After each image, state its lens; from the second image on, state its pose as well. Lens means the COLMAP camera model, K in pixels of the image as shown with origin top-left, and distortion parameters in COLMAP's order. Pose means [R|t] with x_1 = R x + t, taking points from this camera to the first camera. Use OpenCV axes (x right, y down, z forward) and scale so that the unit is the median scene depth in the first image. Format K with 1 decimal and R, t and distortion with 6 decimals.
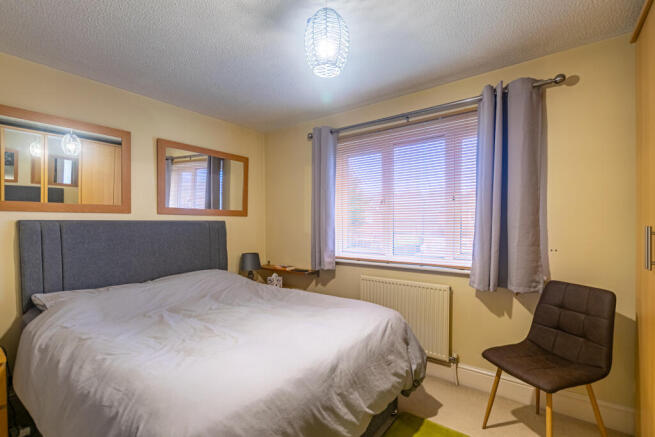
lens RADIAL K [[298.6, 0, 329.1], [0, 298.6, 229.7], [0, 0, 1]] dist [0.001139, -0.000064]
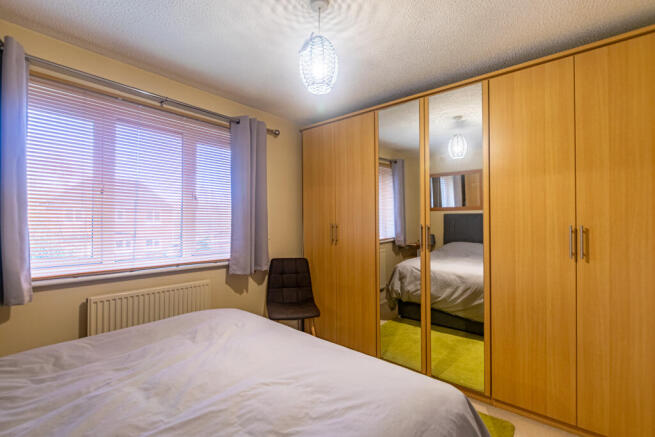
lens RADIAL K [[298.6, 0, 327.5], [0, 298.6, 217.5], [0, 0, 1]] dist [0.001139, -0.000064]
pose [[0.058496, 0.016740, 0.998147, -0.673277], [0.013947, 0.999748, -0.017584, -0.010729], [-0.998190, 0.014950, 0.058248, 0.528575]]
